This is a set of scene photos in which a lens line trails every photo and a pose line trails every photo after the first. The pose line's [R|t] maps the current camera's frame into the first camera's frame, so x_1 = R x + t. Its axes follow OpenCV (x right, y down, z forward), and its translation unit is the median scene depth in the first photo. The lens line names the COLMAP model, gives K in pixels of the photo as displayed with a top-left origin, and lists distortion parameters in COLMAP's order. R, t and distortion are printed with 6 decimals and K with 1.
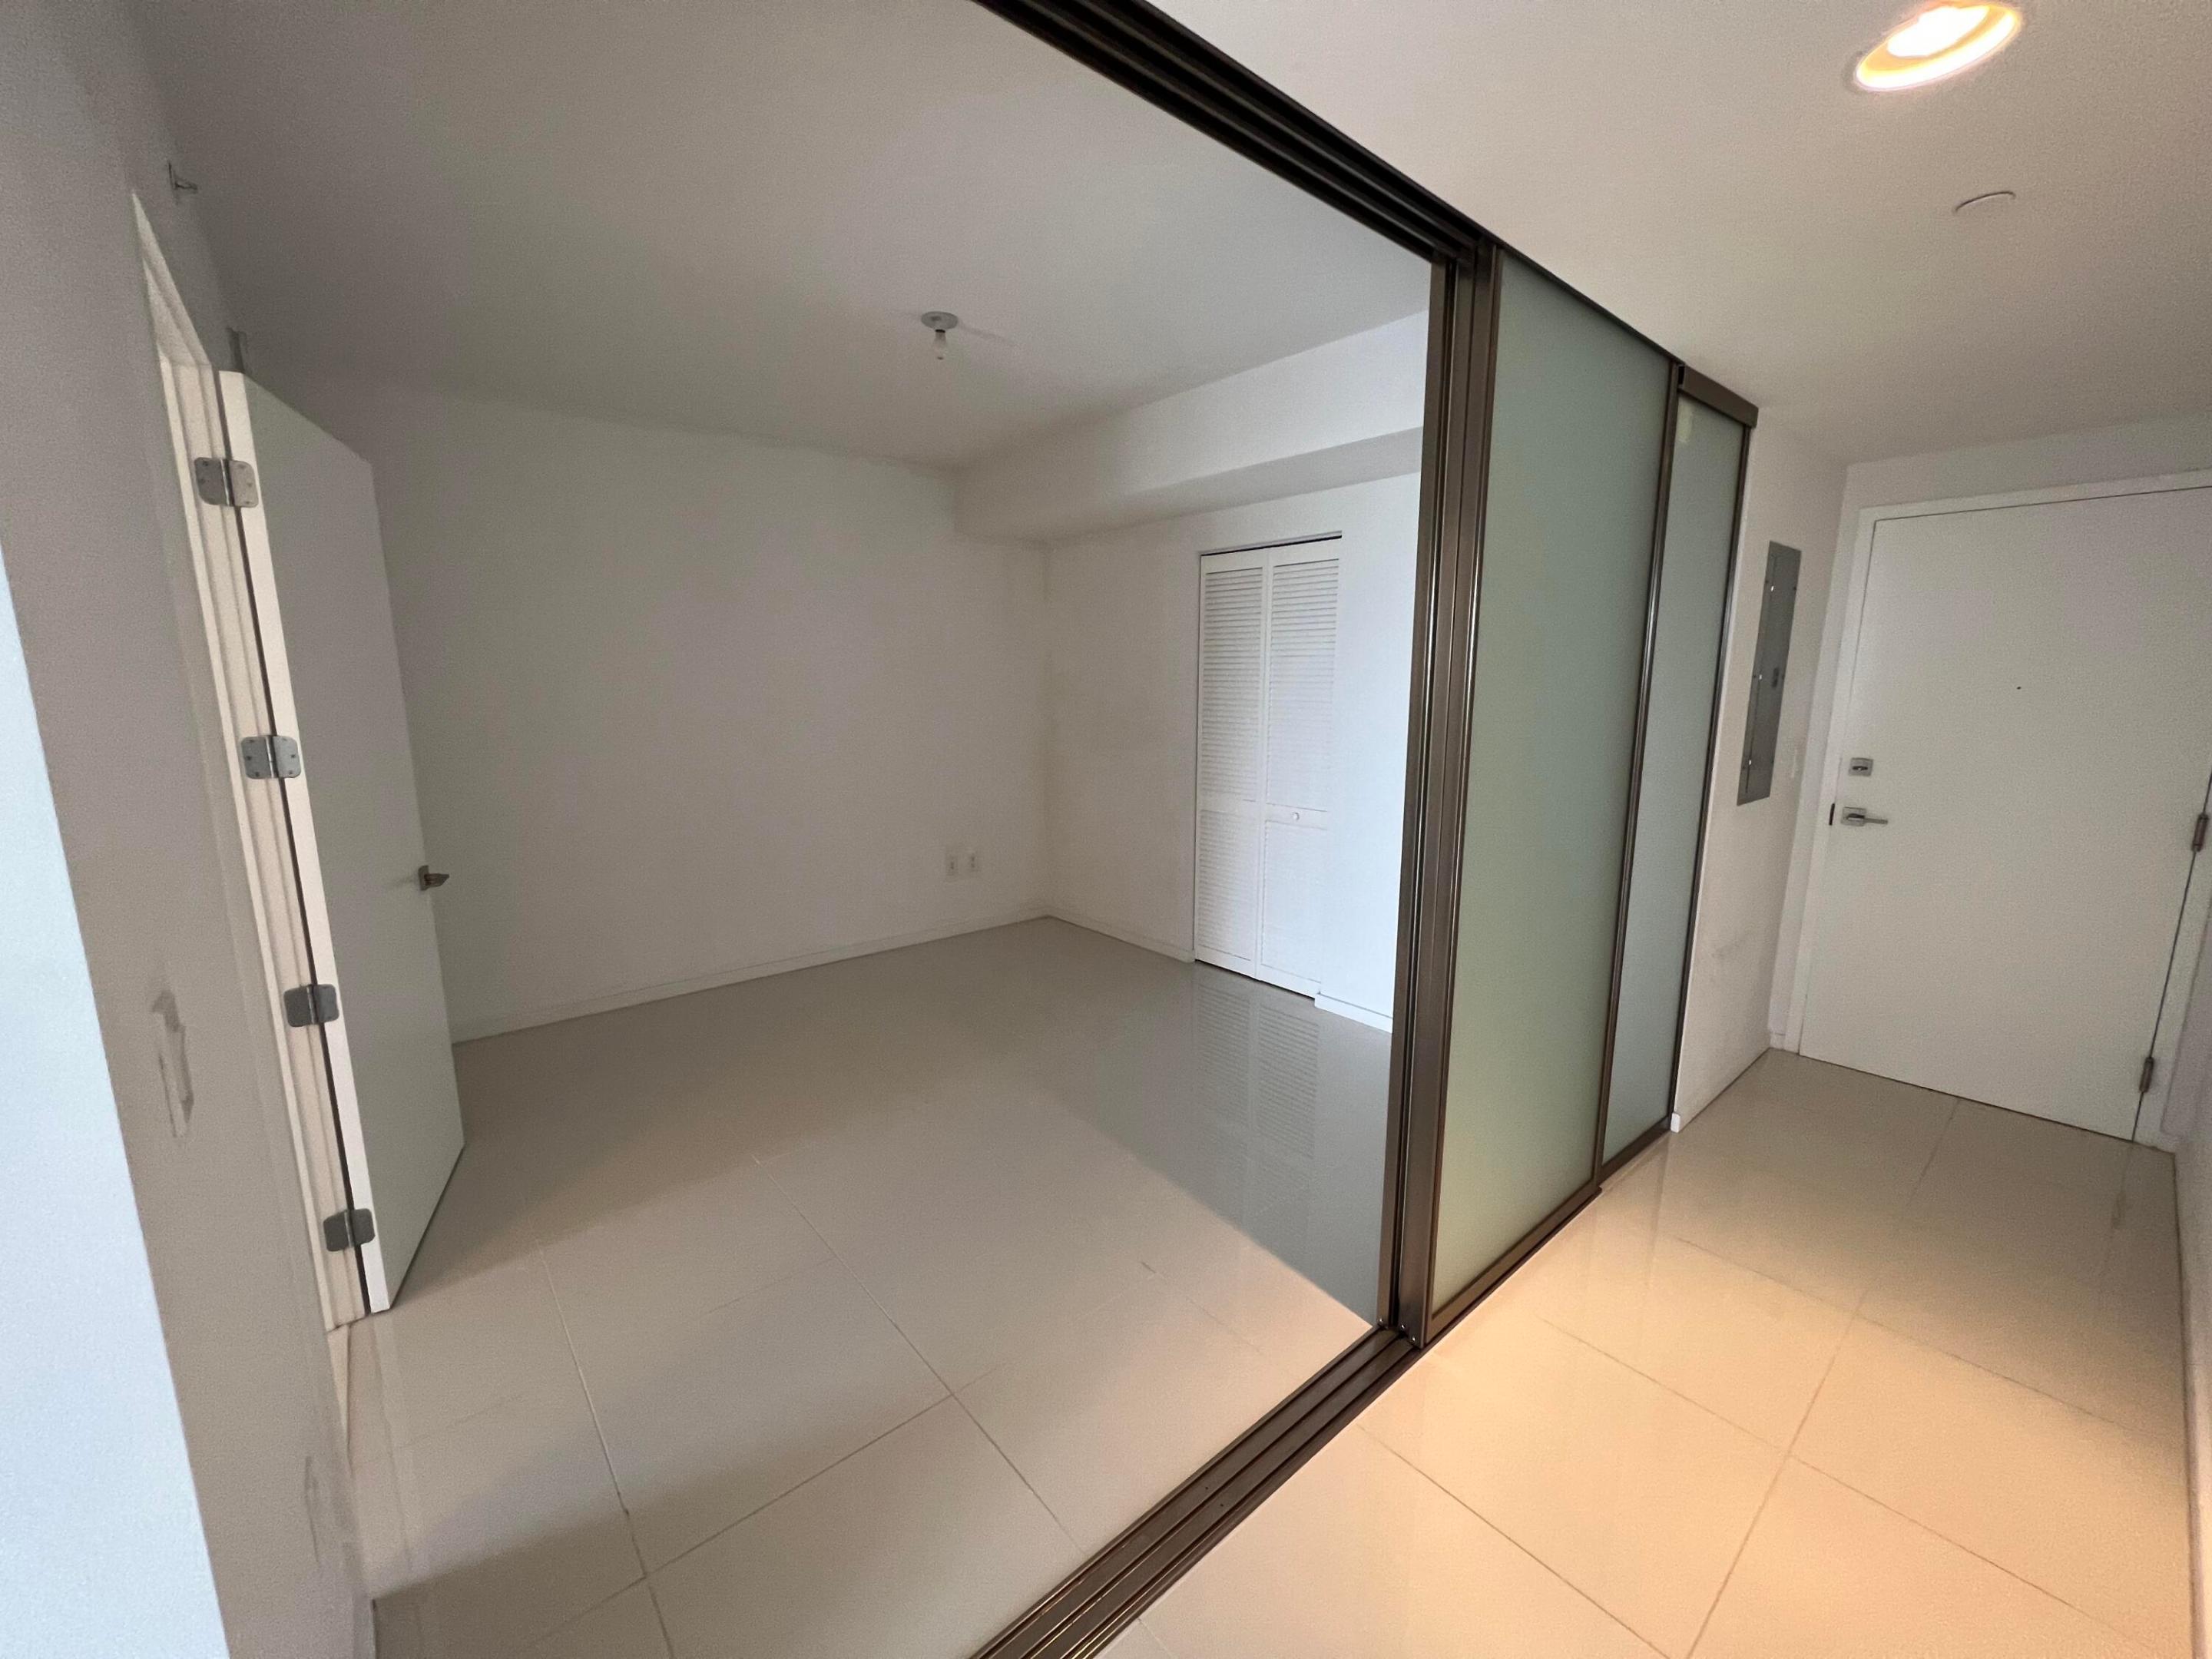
lens RADIAL K [[886.2, 0, 1106.0], [0, 886.2, 829.5], [0, 0, 1]] dist [0.000543, 0.000120]
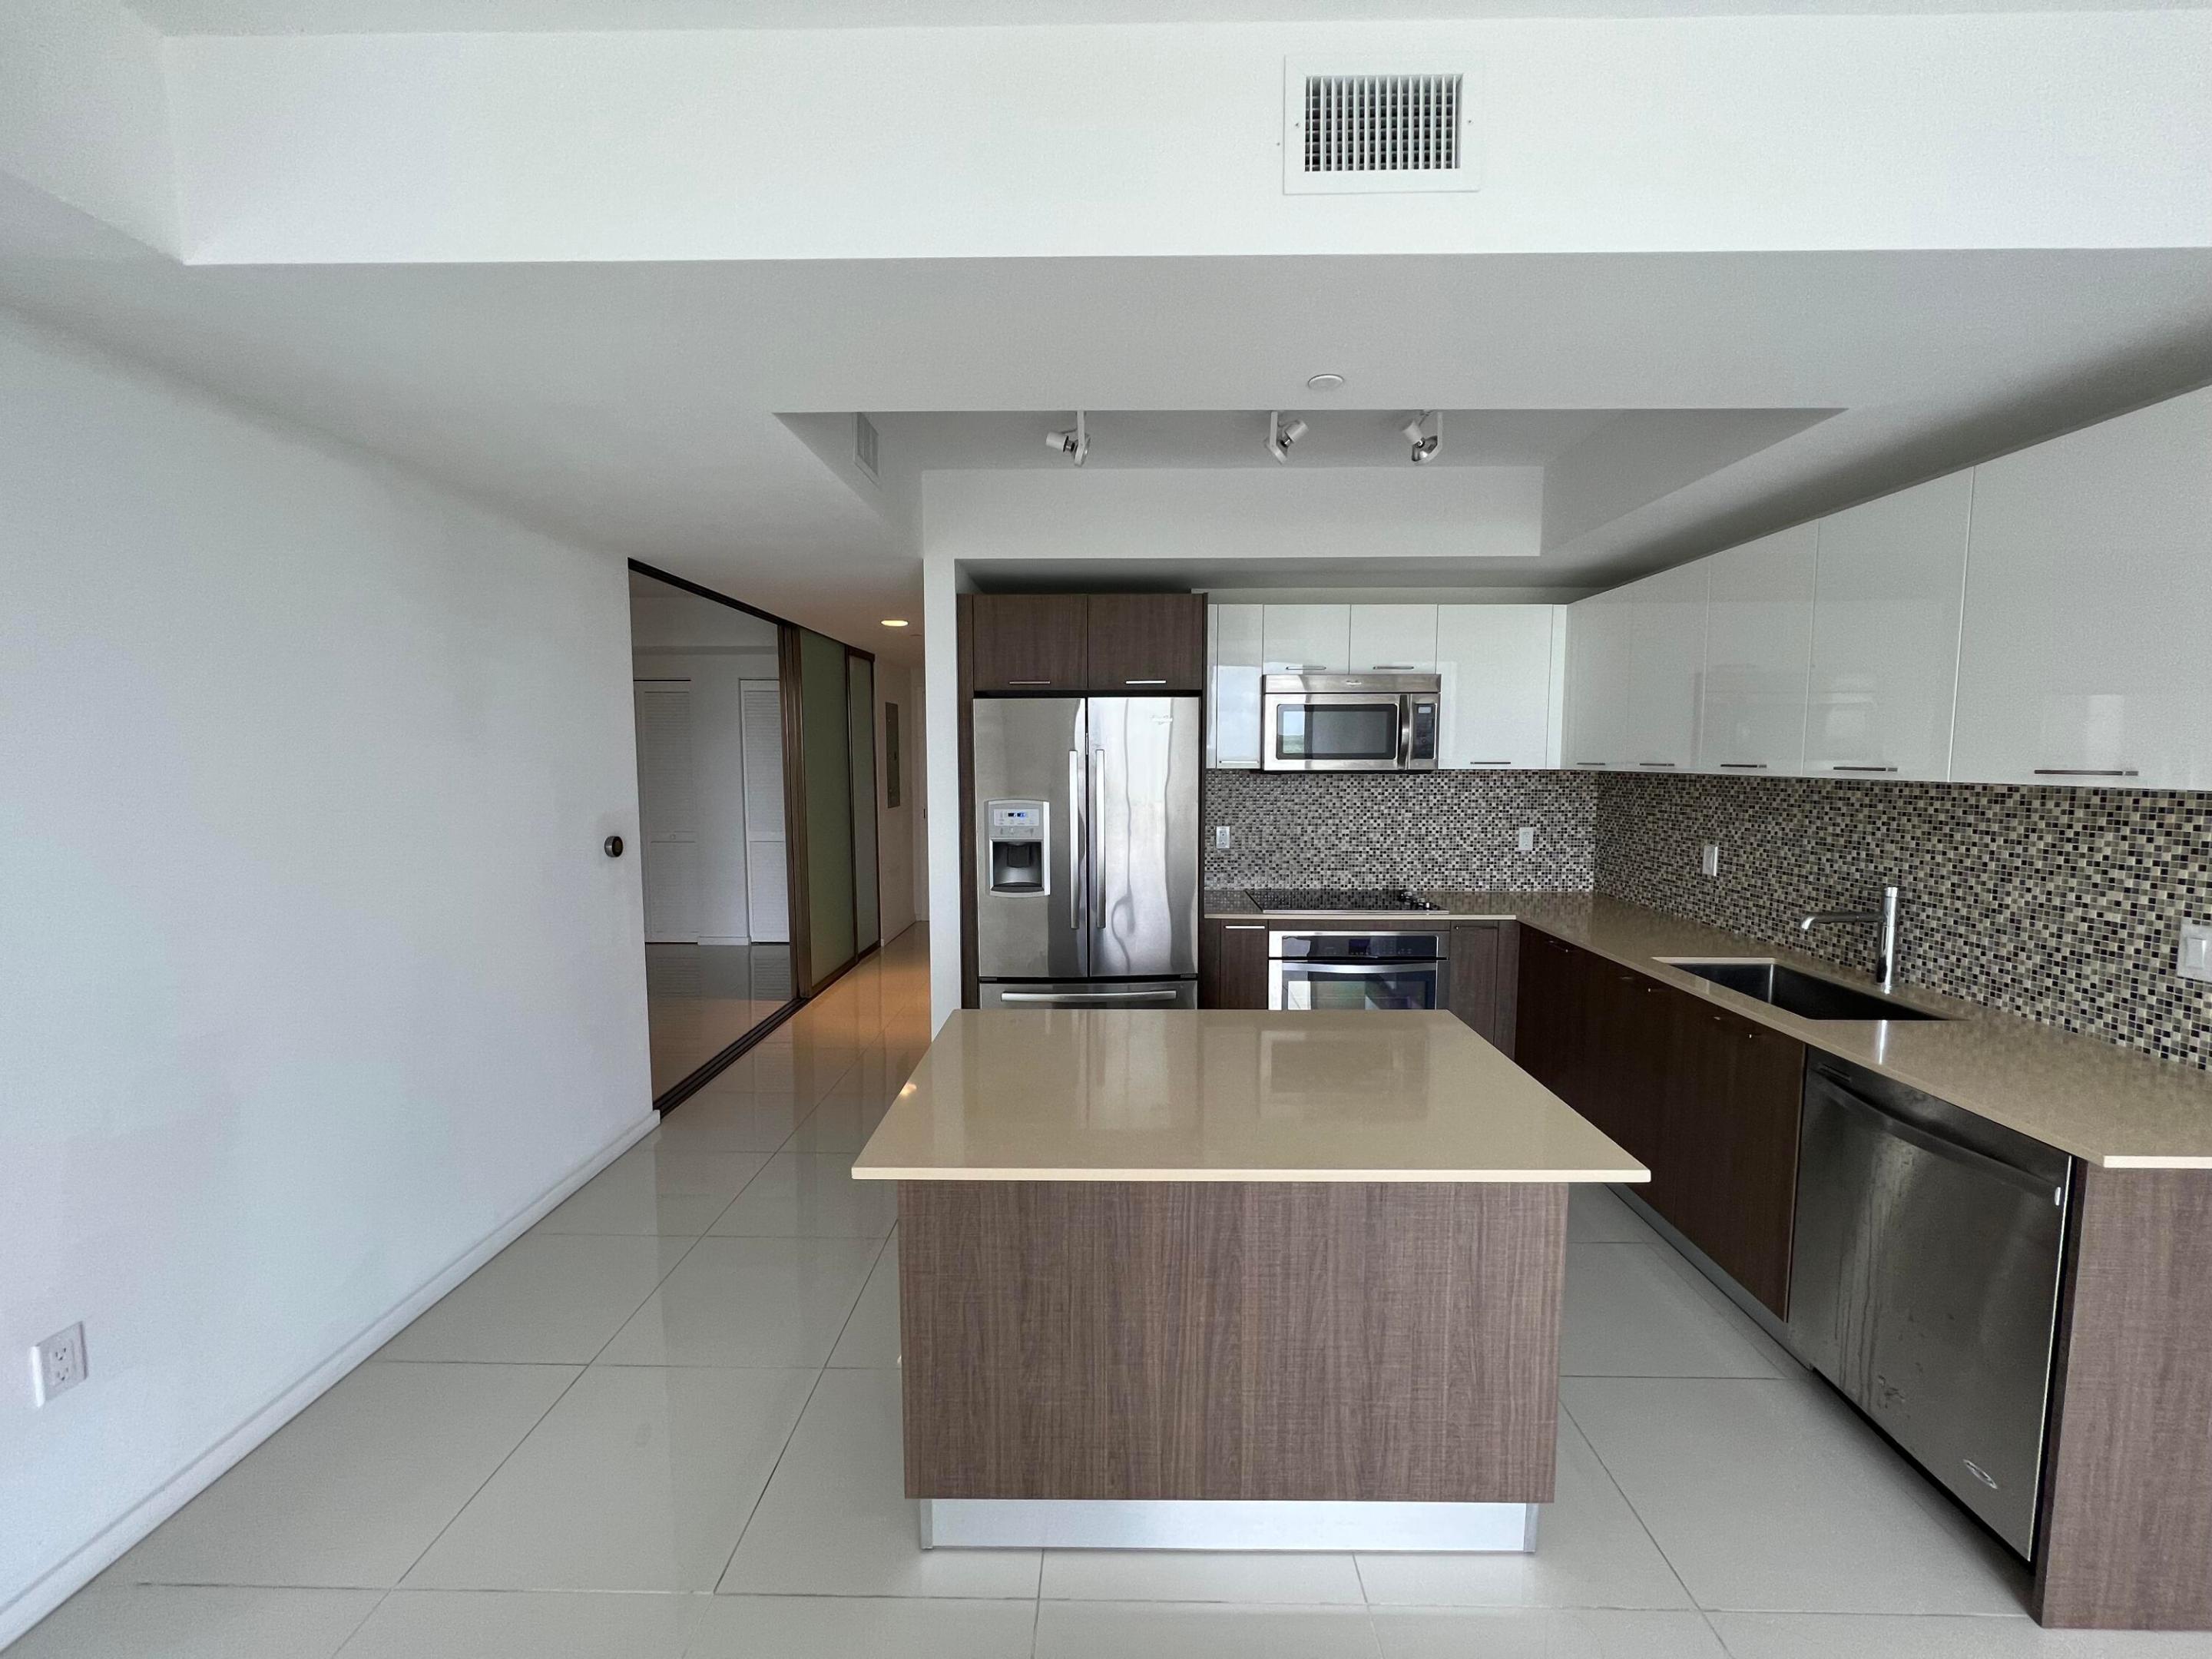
lens RADIAL K [[886.2, 0, 1106.0], [0, 886.2, 829.5], [0, 0, 1]] dist [0.000543, 0.000120]
pose [[0.663221, -0.063143, 0.745756, -0.799544], [0.127682, 0.991373, -0.029611, 0.204154], [-0.737452, 0.114858, 0.665561, -1.188978]]
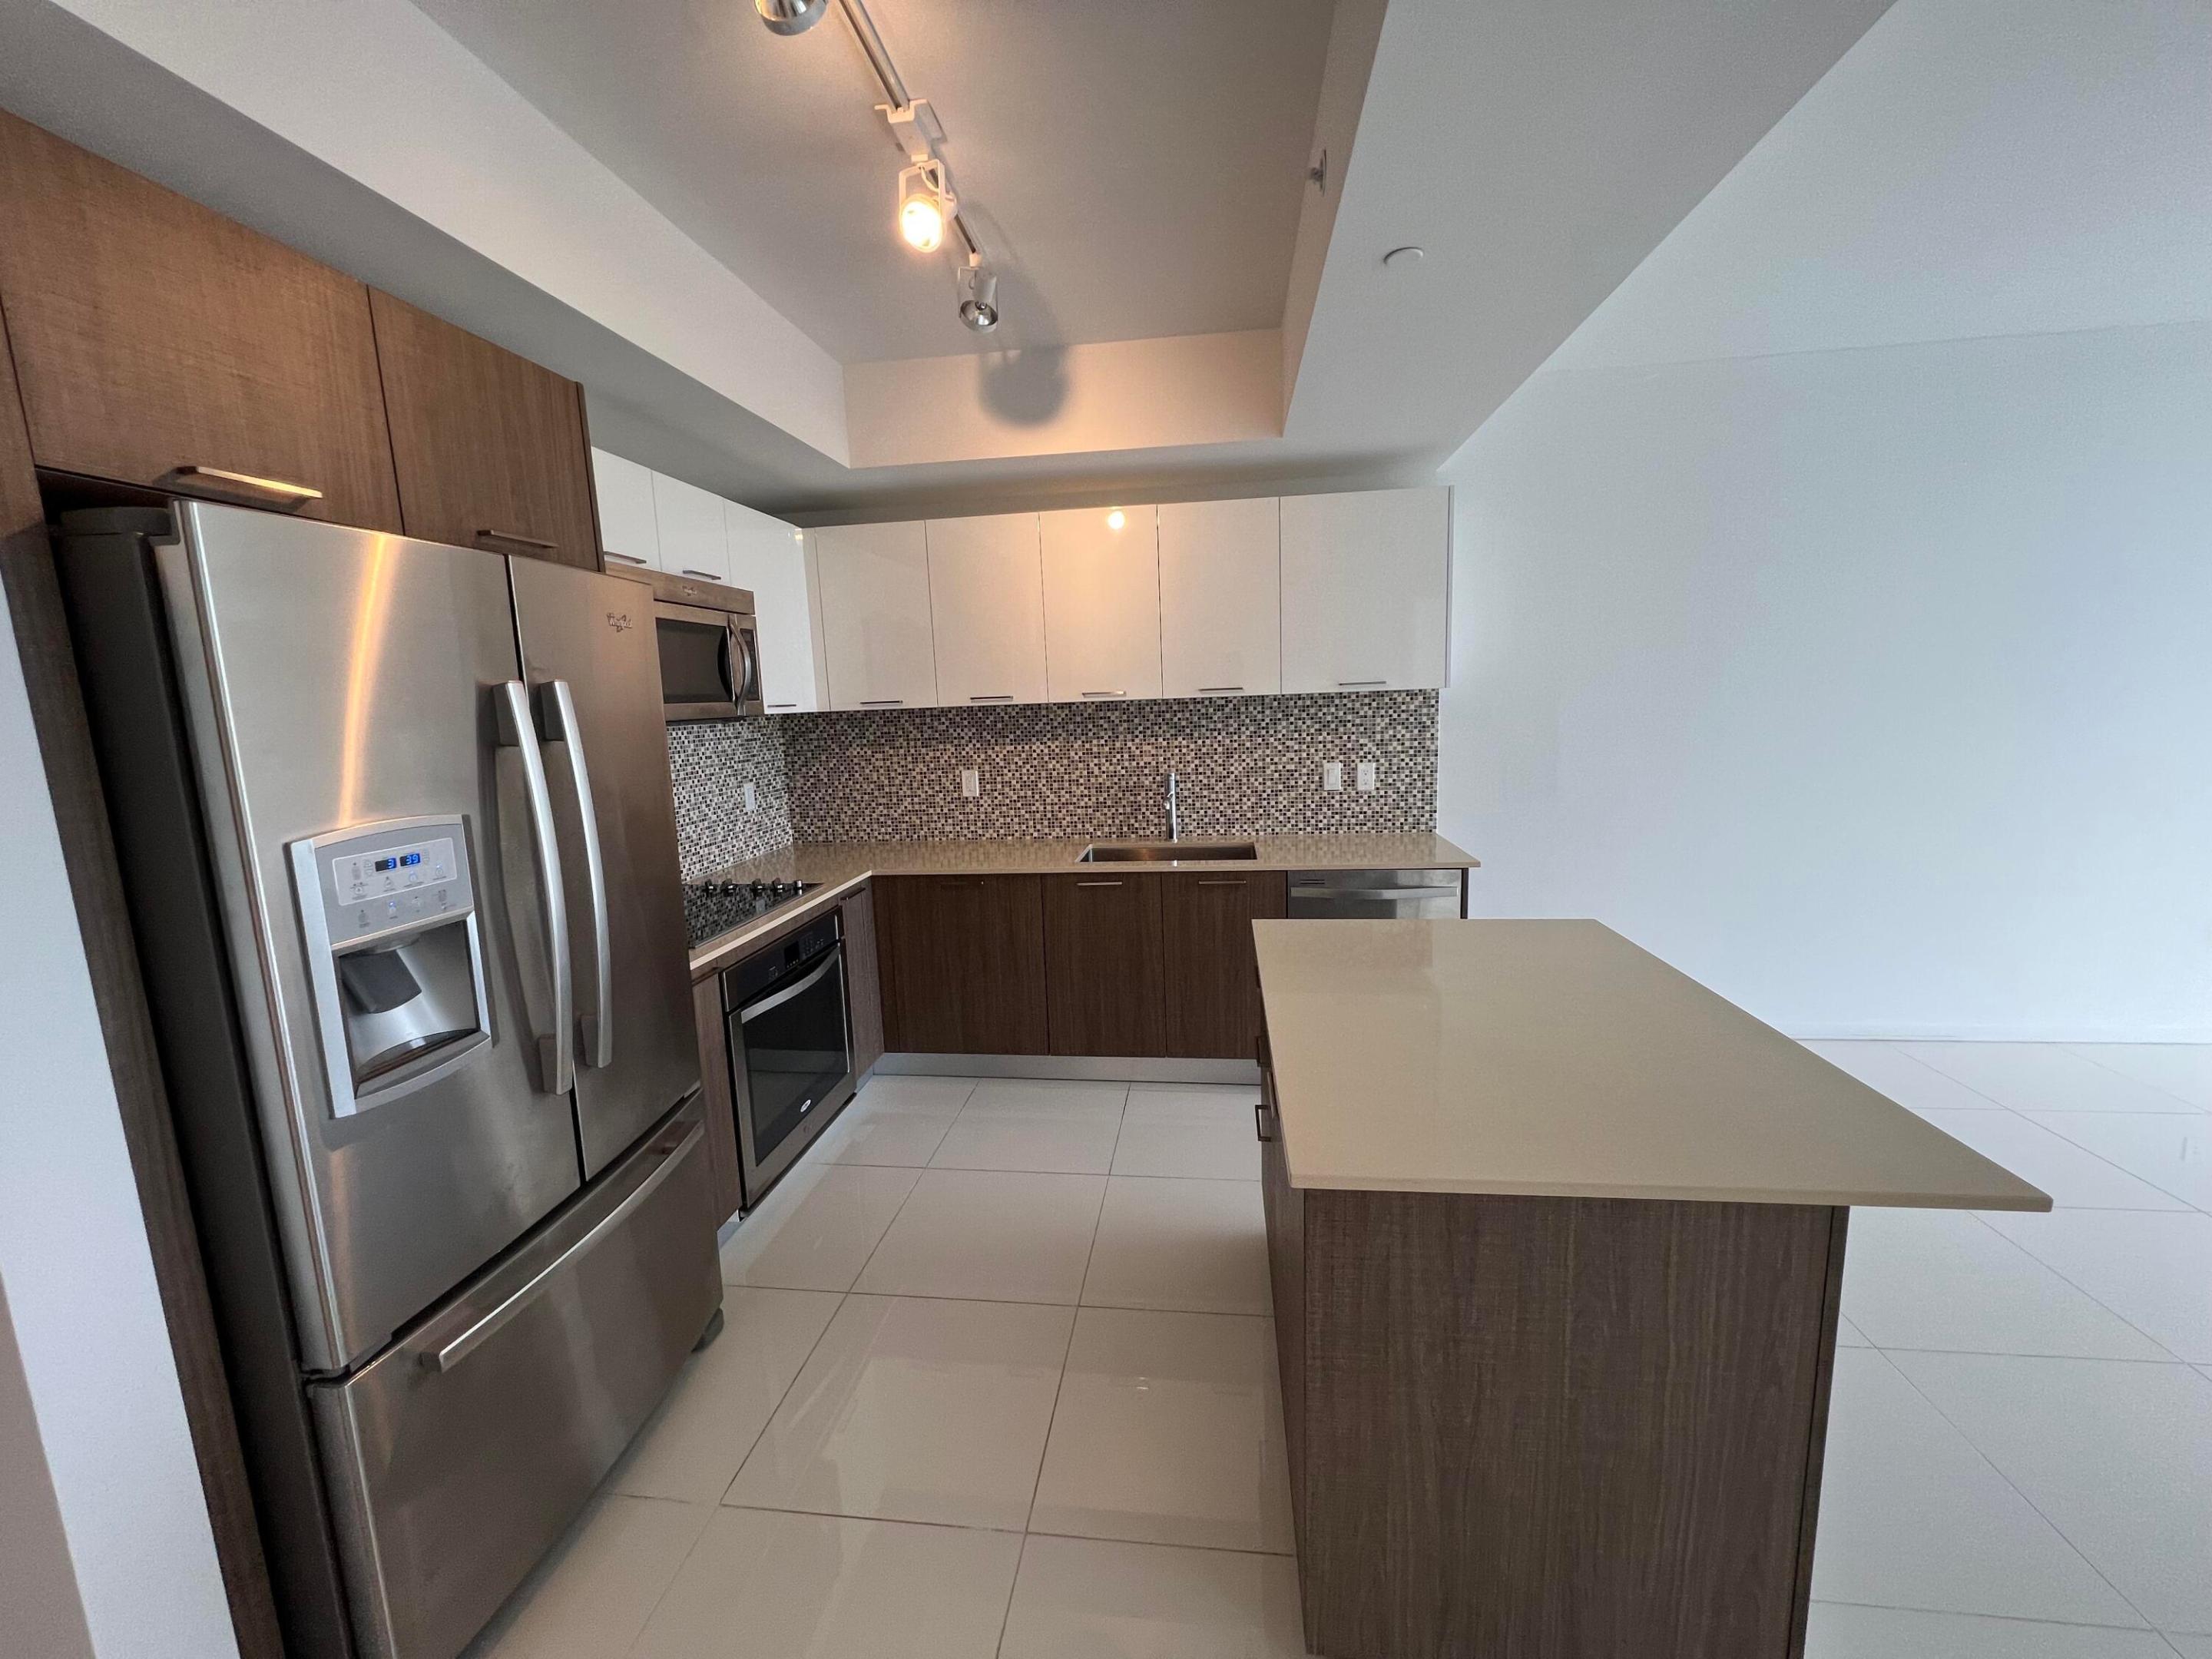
lens RADIAL K [[886.2, 0, 1106.0], [0, 886.2, 829.5], [0, 0, 1]] dist [0.000543, 0.000120]
pose [[-0.673897, -0.085914, 0.733813, -0.496089], [0.163328, 0.951319, 0.261373, 0.044639], [-0.720546, 0.295991, -0.627059, -0.176870]]
